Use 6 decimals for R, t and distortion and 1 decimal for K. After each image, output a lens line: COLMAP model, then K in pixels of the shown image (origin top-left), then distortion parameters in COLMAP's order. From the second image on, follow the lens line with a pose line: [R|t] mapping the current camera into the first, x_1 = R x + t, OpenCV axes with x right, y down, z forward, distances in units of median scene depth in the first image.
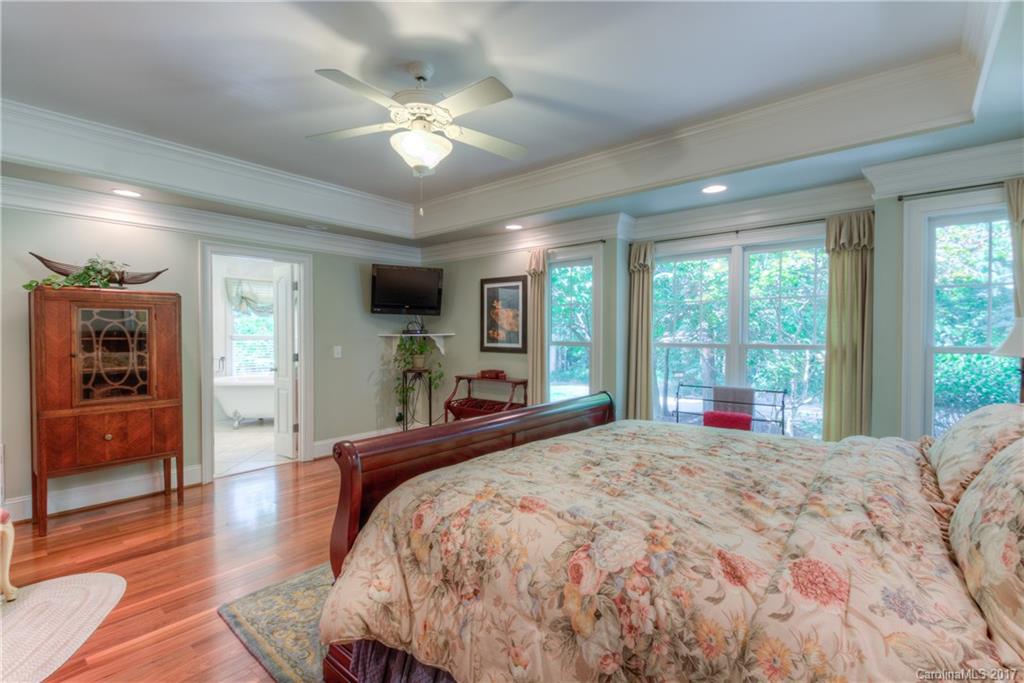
lens RADIAL K [[471.6, 0, 509.1], [0, 471.6, 339.6], [0, 0, 1]] dist [0.005573, 0.000586]
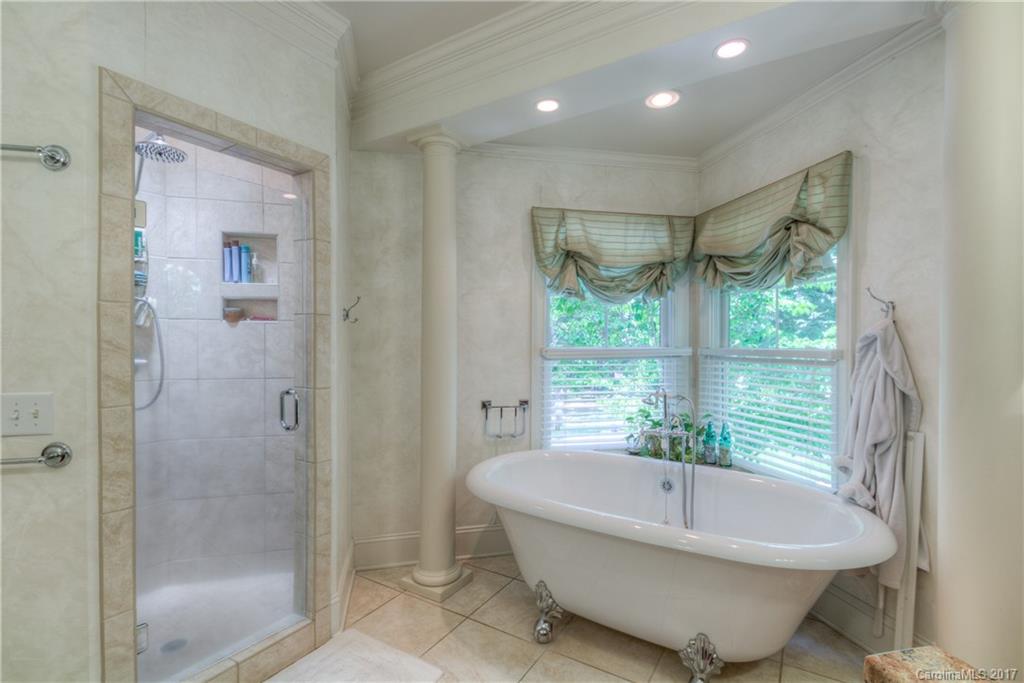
lens RADIAL K [[471.6, 0, 511.2], [0, 471.6, 345.0], [0, 0, 1]] dist [0.005573, 0.000586]
pose [[0.801481, 0.005384, -0.597996, -0.360550], [-0.013496, 0.999868, -0.009085, -0.007305], [0.597868, 0.015352, 0.801448, 0.647807]]
